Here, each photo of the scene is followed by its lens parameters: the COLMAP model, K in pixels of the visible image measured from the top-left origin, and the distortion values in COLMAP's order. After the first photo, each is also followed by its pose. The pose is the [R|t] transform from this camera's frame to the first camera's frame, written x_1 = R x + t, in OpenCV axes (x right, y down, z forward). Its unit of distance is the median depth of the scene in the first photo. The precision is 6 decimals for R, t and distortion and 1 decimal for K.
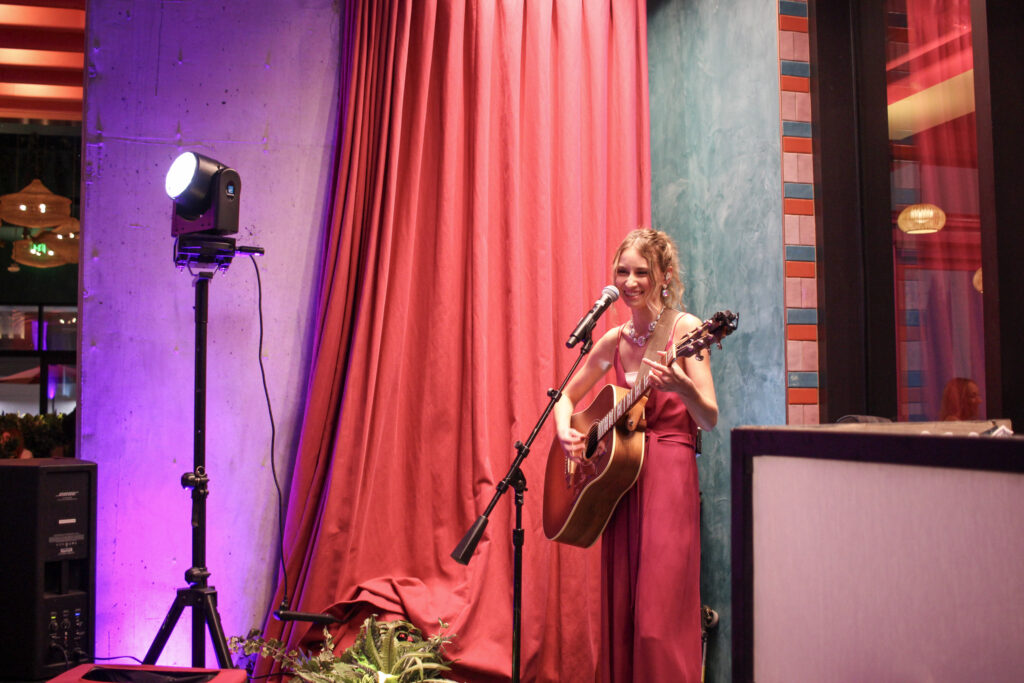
lens RADIAL K [[1128.6, 0, 511.5], [0, 1128.6, 339.7], [0, 0, 1]] dist [-0.089285, 0.000000]
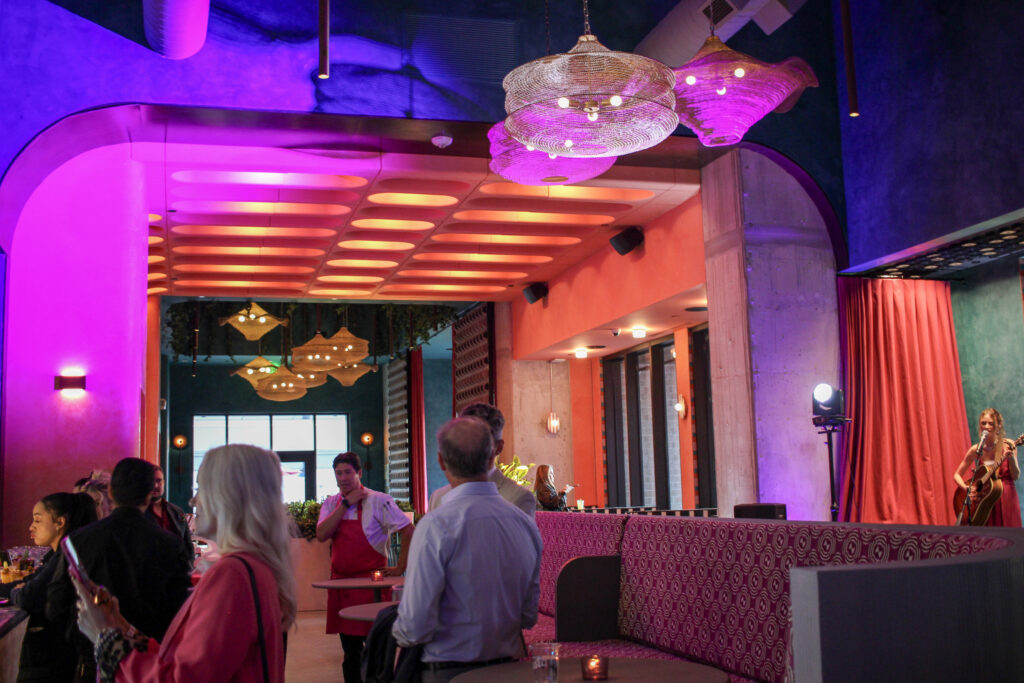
lens RADIAL K [[1128.6, 0, 511.8], [0, 1128.6, 341.0], [0, 0, 1]] dist [-0.089285, 0.000000]
pose [[0.999094, -0.020278, 0.037424, -0.964865], [0.022956, 0.997099, -0.072577, -0.078933], [-0.035844, 0.073370, 0.996660, -1.385834]]
